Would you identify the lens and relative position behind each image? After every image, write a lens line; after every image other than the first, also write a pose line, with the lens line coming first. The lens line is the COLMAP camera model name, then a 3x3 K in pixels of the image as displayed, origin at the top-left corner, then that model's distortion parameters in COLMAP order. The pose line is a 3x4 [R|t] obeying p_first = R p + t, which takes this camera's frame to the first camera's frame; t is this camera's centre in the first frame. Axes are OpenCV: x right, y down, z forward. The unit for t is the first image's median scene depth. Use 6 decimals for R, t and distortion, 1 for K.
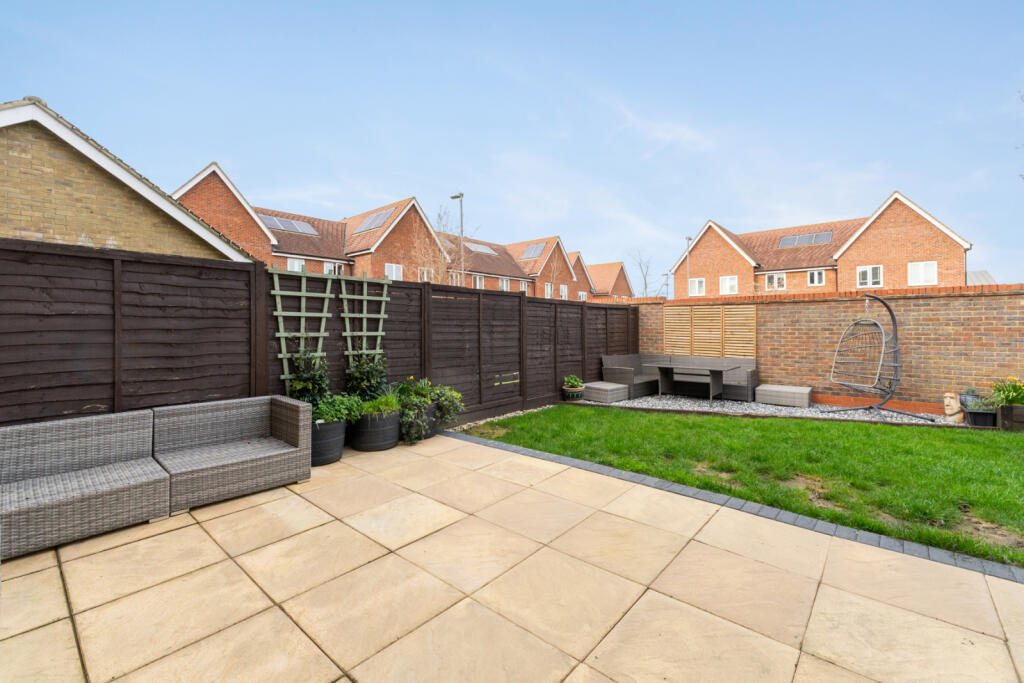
lens RADIAL K [[434.5, 0, 506.0], [0, 434.5, 321.7], [0, 0, 1]] dist [0.006090, 0.001470]
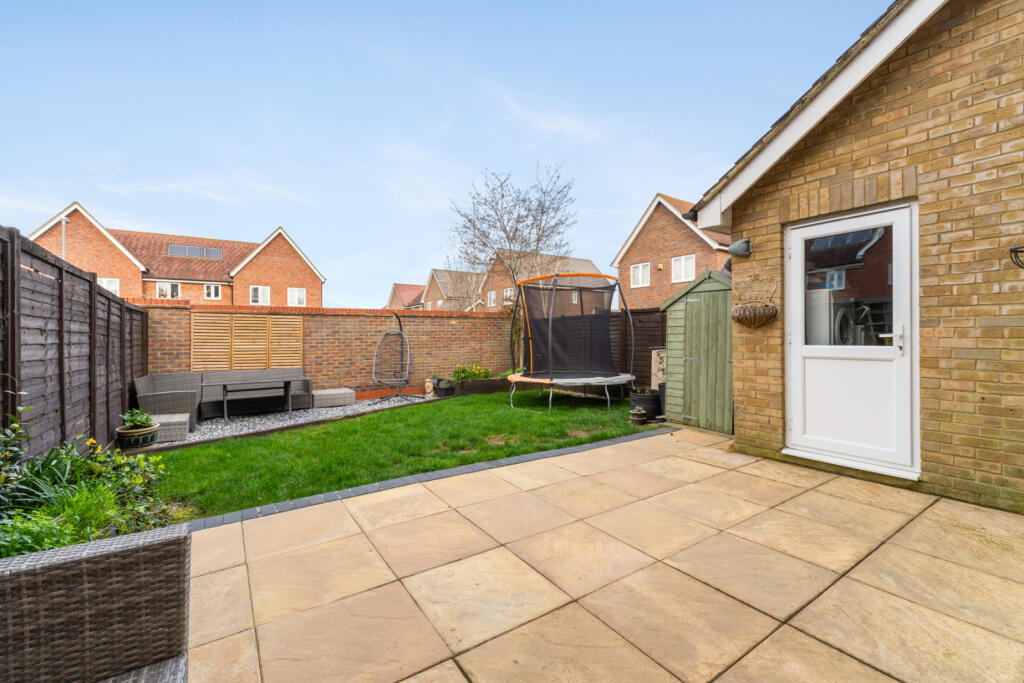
lens RADIAL K [[434.5, 0, 504.4], [0, 434.5, 334.3], [0, 0, 1]] dist [0.006090, 0.001470]
pose [[0.255509, 0.007244, 0.966779, -0.343995], [-0.003414, 0.999972, -0.006590, 0.011706], [-0.966801, -0.001617, 0.255527, 0.291691]]
